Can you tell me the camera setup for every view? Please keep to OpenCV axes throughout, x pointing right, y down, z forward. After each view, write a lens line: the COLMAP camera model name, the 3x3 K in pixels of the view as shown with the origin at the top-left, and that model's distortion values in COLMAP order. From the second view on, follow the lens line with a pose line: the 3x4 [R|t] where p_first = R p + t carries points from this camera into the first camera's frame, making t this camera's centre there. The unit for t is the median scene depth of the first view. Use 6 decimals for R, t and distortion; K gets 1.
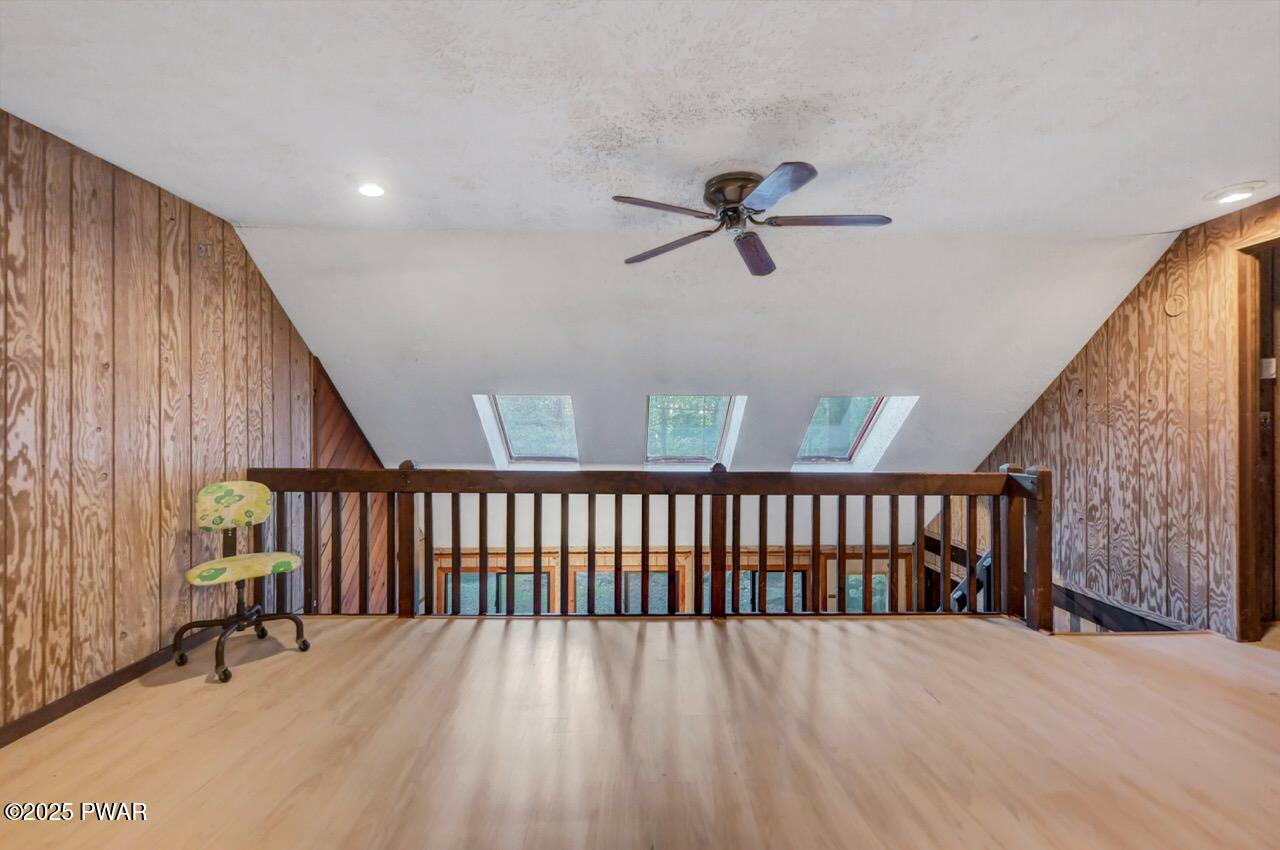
lens RADIAL K [[542.6, 0, 647.2], [0, 542.6, 419.2], [0, 0, 1]] dist [-0.000232, 0.000262]
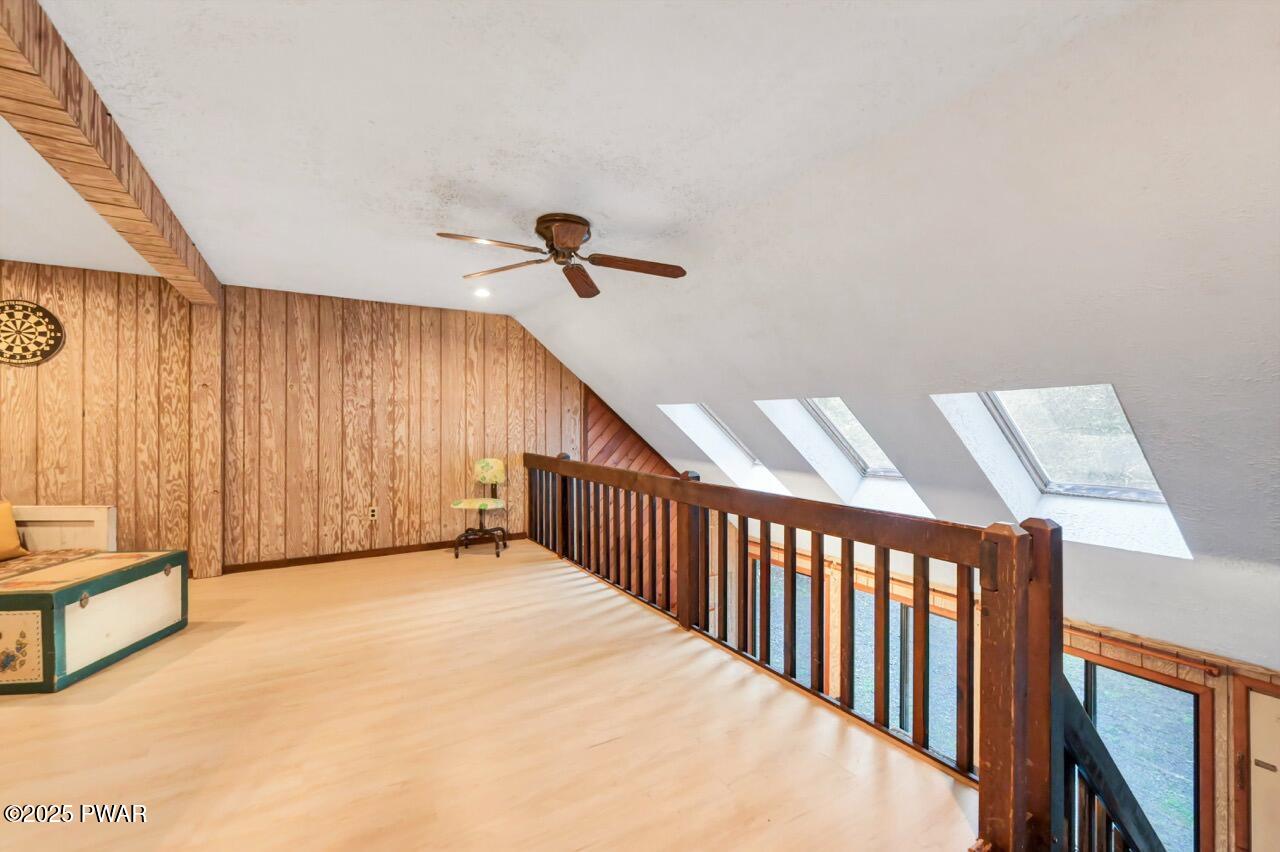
lens RADIAL K [[541.5, 0, 642.0], [0, 541.5, 419.2], [0, 0, 1]] dist [-0.001706, 0.000692]
pose [[0.507788, -0.003330, -0.861476, 0.947434], [0.004016, 0.999991, -0.001499, -0.013076], [0.861473, -0.002699, 0.507797, 0.434118]]
